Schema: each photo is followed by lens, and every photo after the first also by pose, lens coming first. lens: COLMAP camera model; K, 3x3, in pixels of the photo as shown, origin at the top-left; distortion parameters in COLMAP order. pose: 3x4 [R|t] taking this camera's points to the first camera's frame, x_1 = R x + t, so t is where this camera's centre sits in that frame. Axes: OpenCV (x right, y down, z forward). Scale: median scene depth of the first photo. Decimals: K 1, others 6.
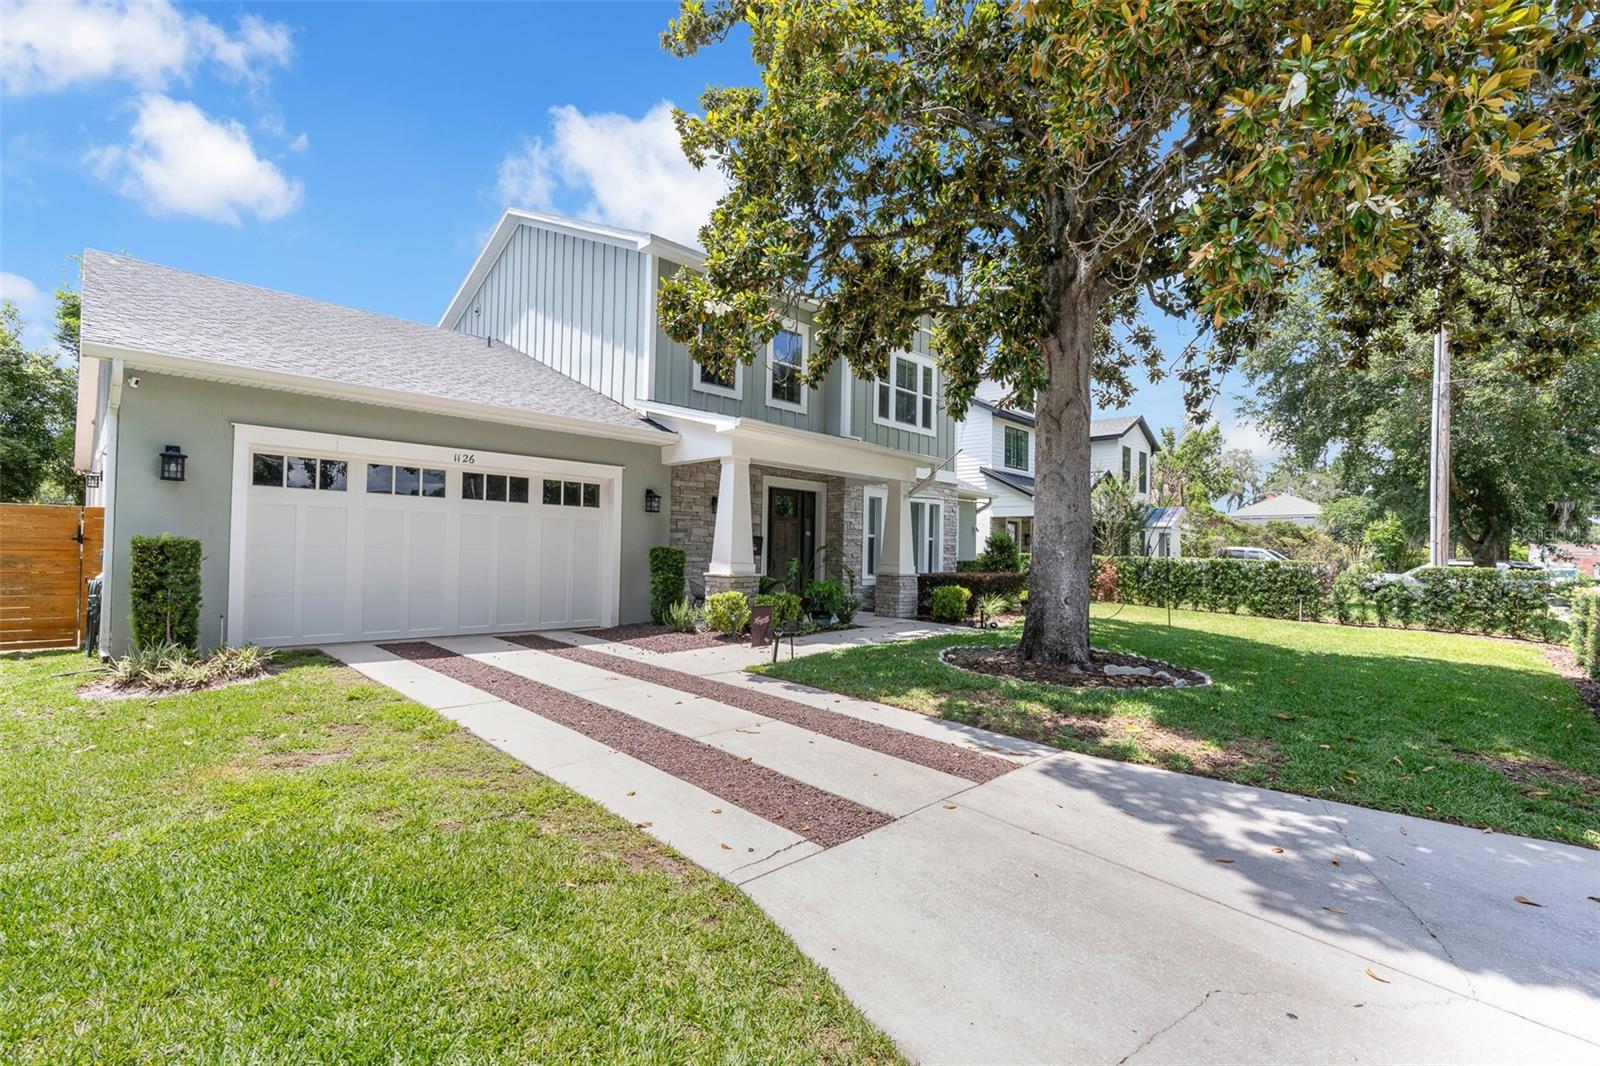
lens RADIAL K [[720.7, 0, 799.0], [0, 720.7, 541.2], [0, 0, 1]] dist [-0.003116, 0.000377]
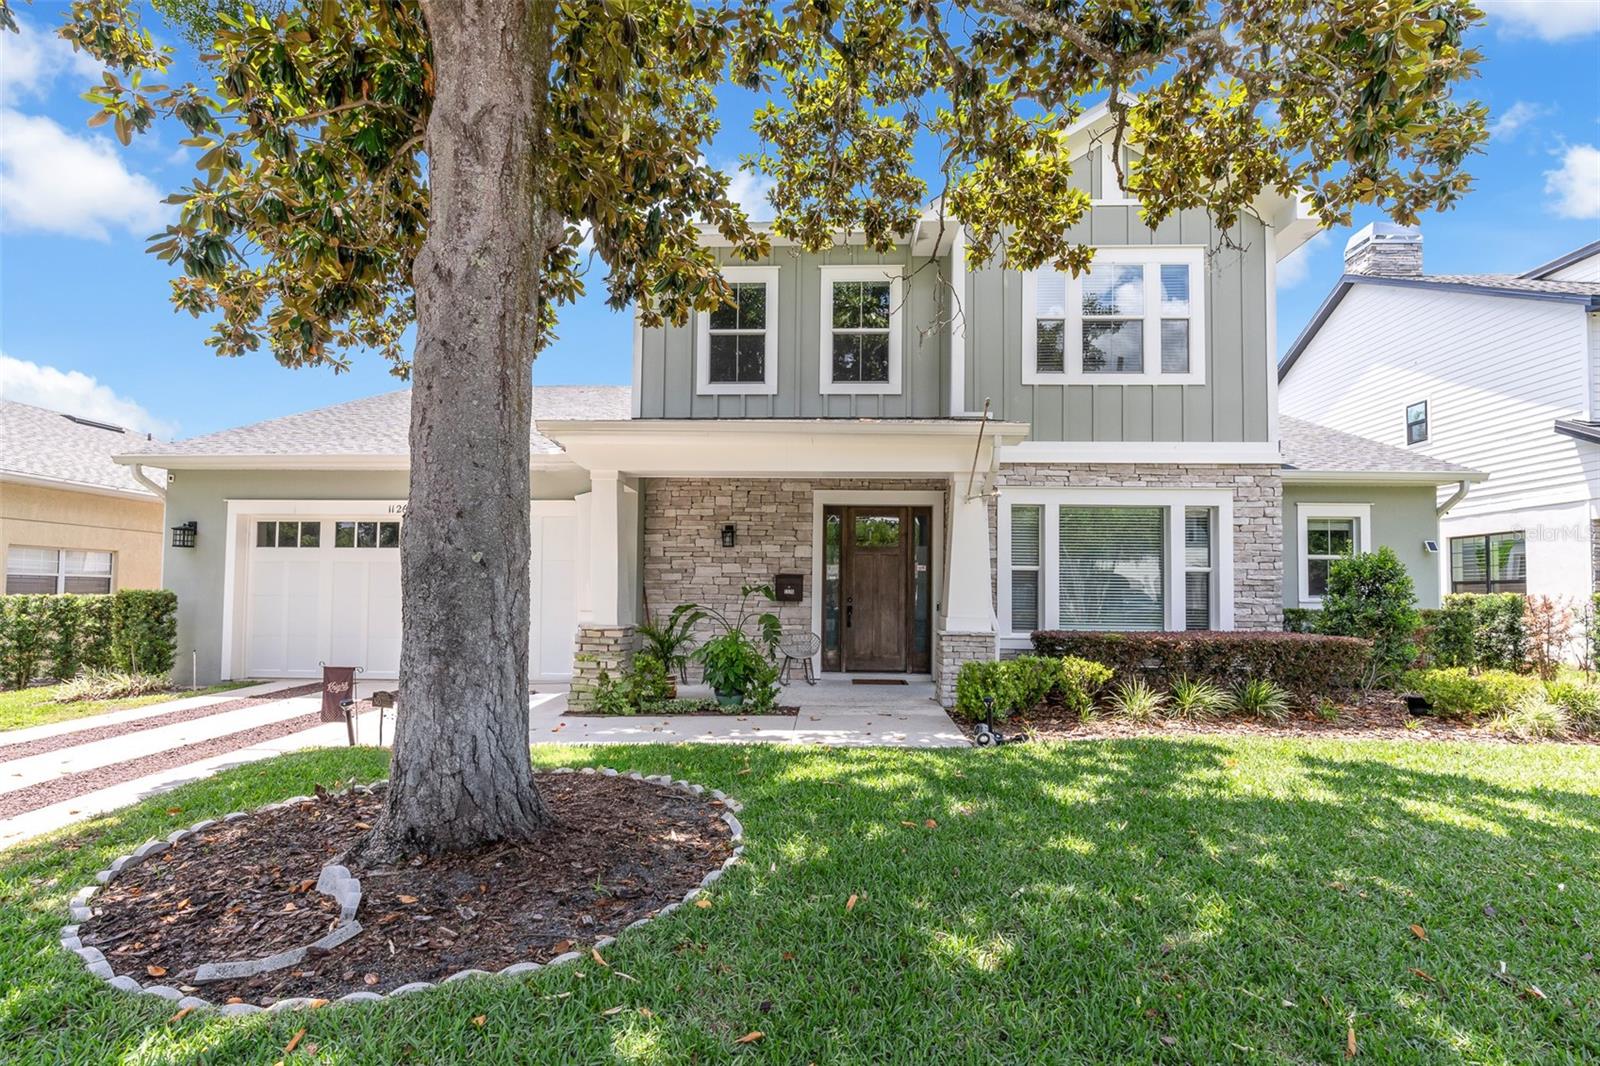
lens RADIAL K [[720.7, 0, 803.3], [0, 720.7, 574.5], [0, 0, 1]] dist [-0.003116, 0.000377]
pose [[0.677060, -0.036493, -0.735023, 0.532037], [0.019043, 0.999304, -0.032073, 0.018427], [0.735682, 0.007719, 0.677283, 0.559123]]
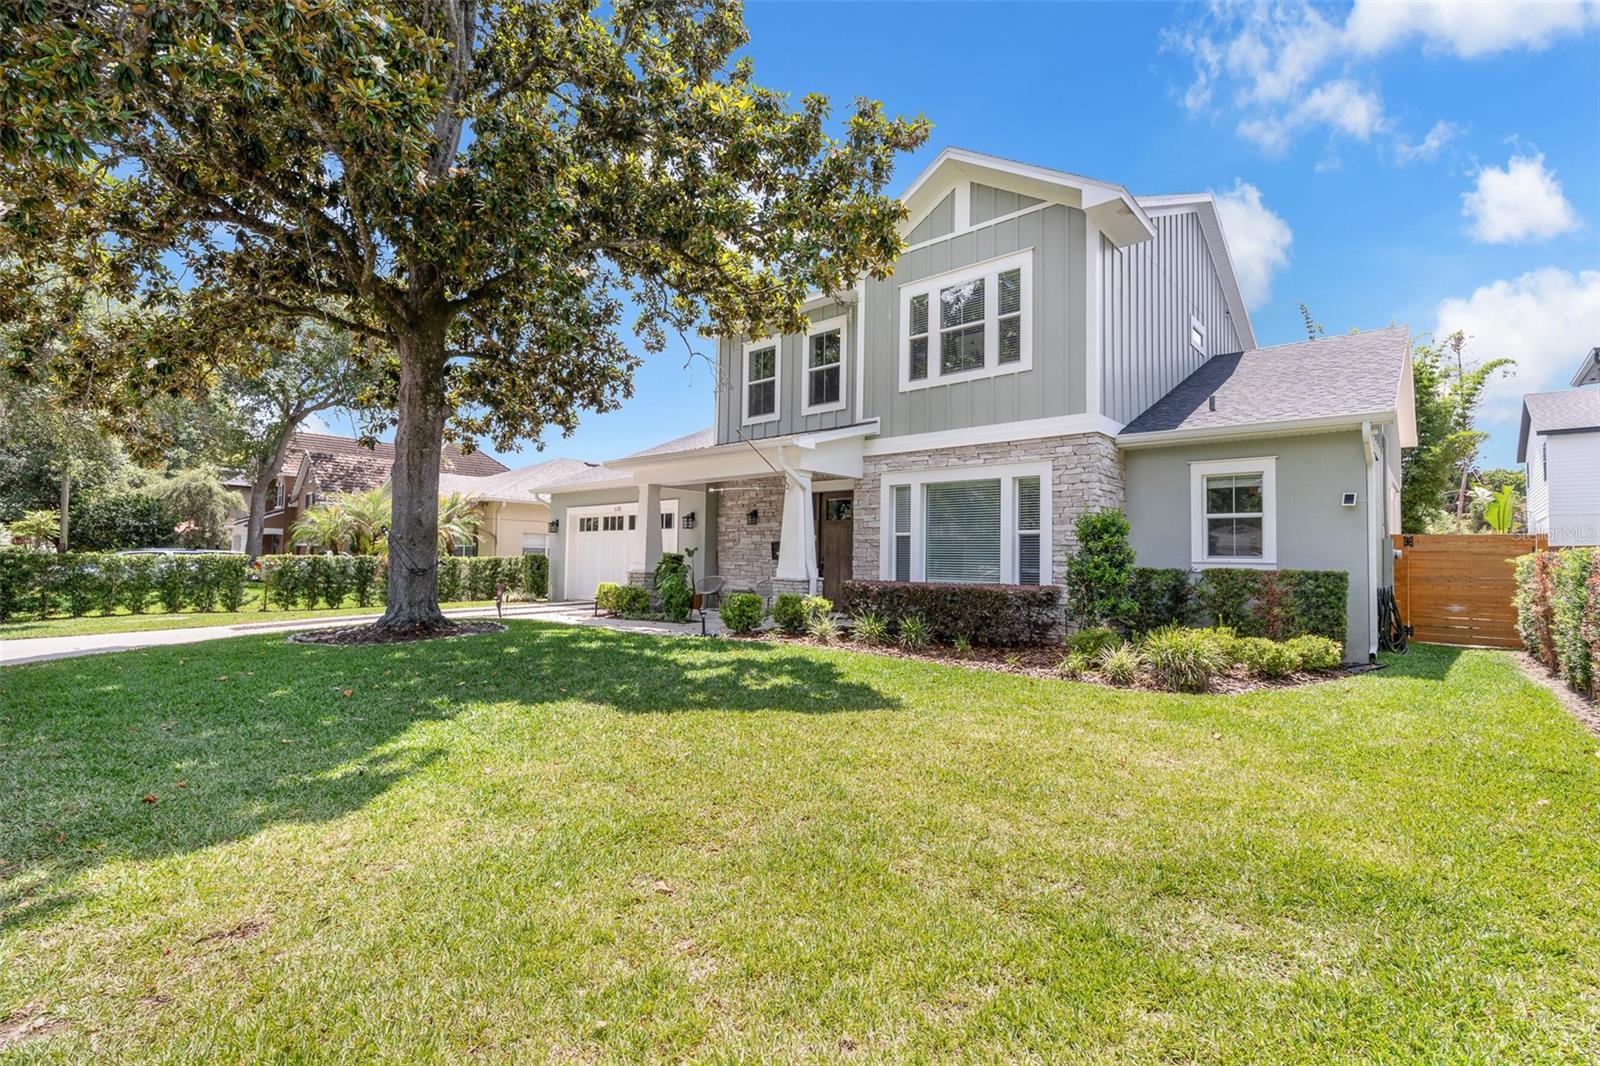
lens RADIAL K [[720.7, 0, 803.5], [0, 720.7, 529.1], [0, 0, 1]] dist [-0.003116, 0.000377]
pose [[0.046744, -0.068330, -0.996567, 1.110131], [0.000482, 0.997659, -0.068382, 0.052172], [0.998907, 0.002716, 0.046668, 1.076657]]
